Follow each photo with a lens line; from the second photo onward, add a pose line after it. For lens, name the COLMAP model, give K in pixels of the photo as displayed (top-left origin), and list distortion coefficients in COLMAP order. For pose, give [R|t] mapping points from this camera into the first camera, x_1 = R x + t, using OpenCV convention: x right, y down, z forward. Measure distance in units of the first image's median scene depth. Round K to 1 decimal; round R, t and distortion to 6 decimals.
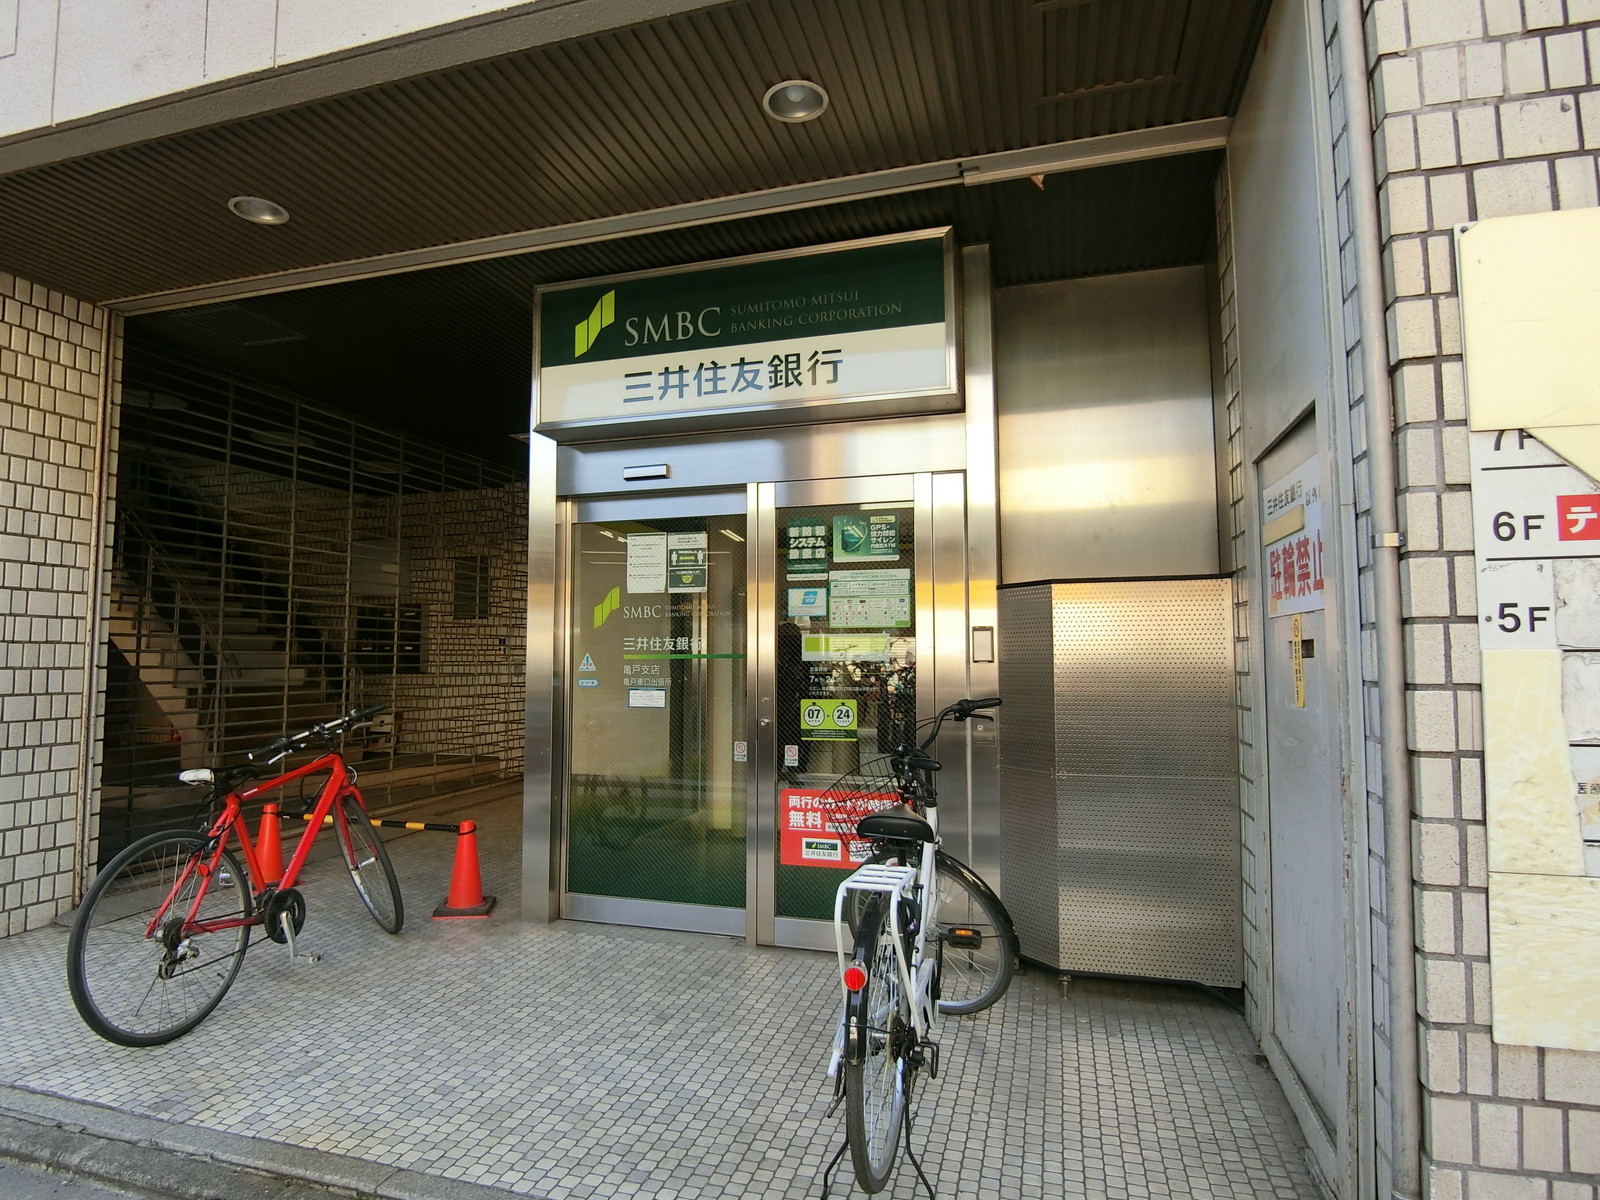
lens RADIAL K [[872.3, 0, 804.2], [0, 872.3, 599.1], [0, 0, 1]] dist [-0.017872, -0.000711]
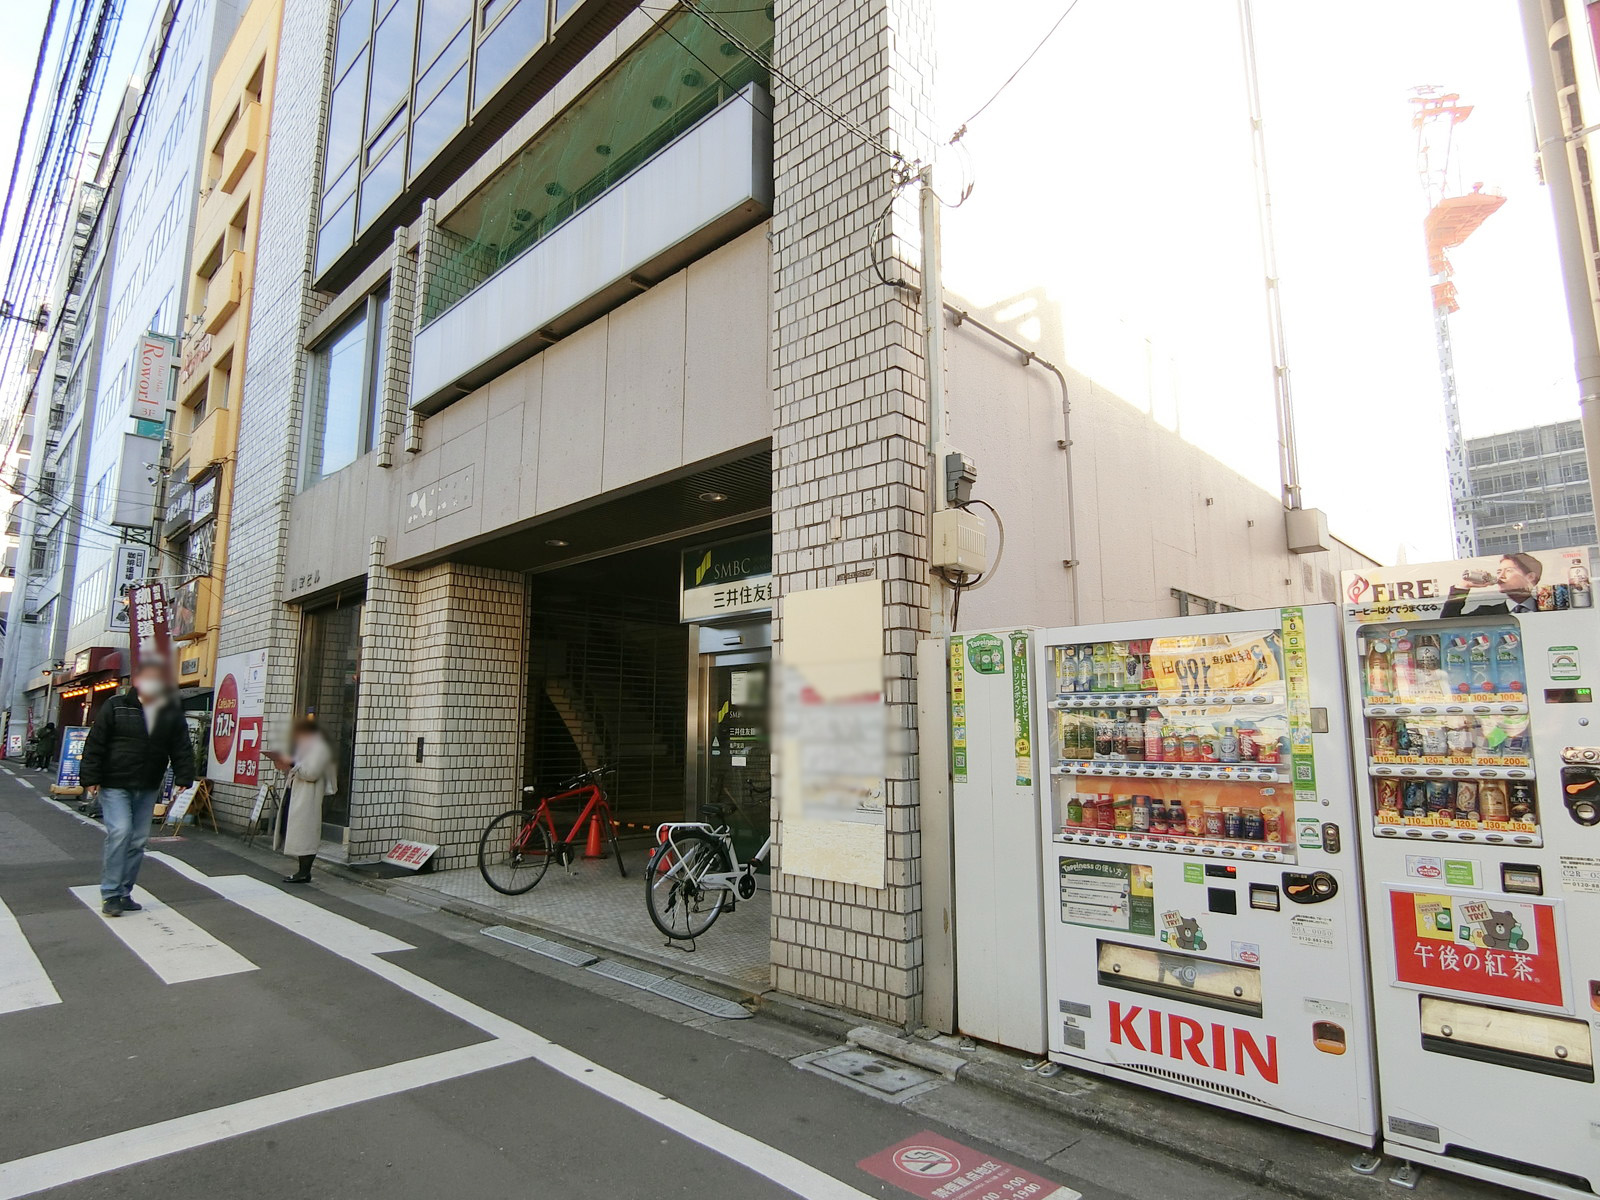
lens RADIAL K [[872.3, 0, 815.8], [0, 872.3, 599.8], [0, 0, 1]] dist [-0.017872, -0.000711]
pose [[0.889830, -0.070398, -0.450829, 0.889010], [0.032234, 0.995257, -0.091790, -0.056724], [0.455152, 0.067145, 0.887878, -0.645857]]
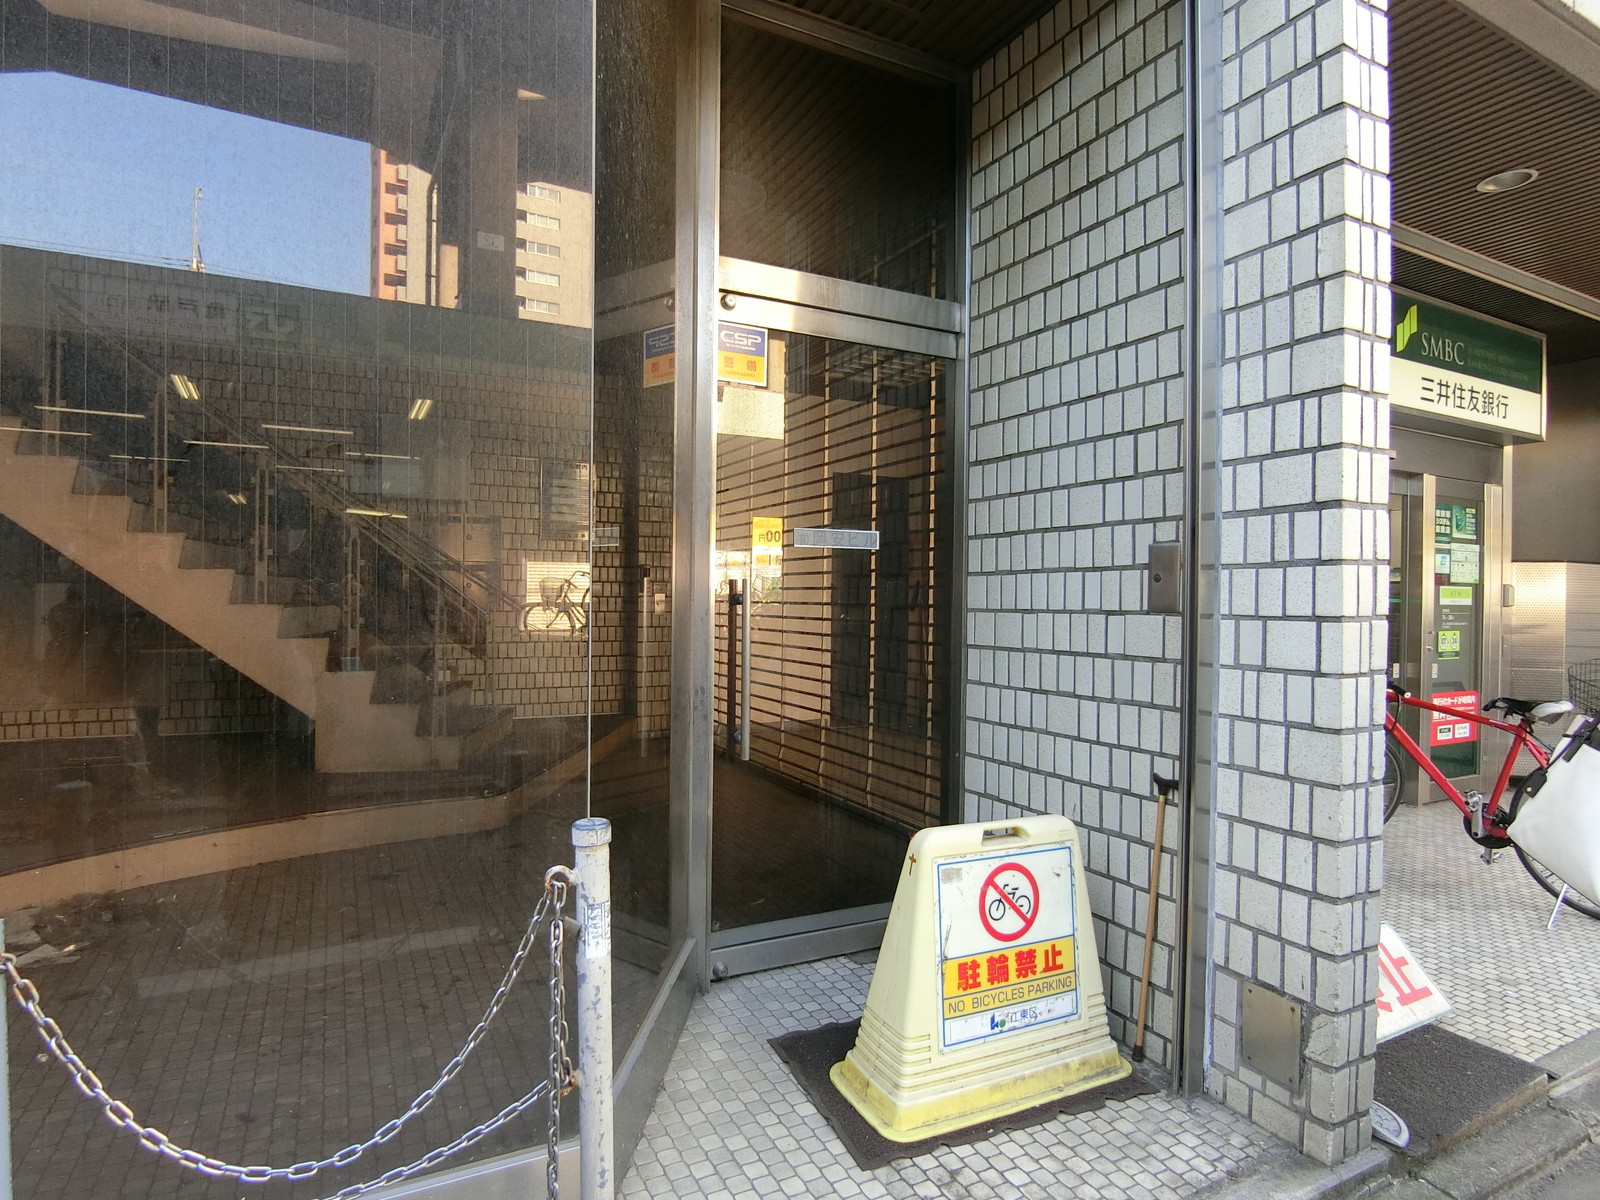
lens RADIAL K [[872.3, 0, 797.3], [0, 872.3, 604.8], [0, 0, 1]] dist [-0.017872, -0.000711]
pose [[0.726453, 0.012118, 0.687110, -1.734208], [-0.057892, 0.997370, 0.043617, 0.070259], [-0.684774, -0.071464, 0.725243, 0.692335]]
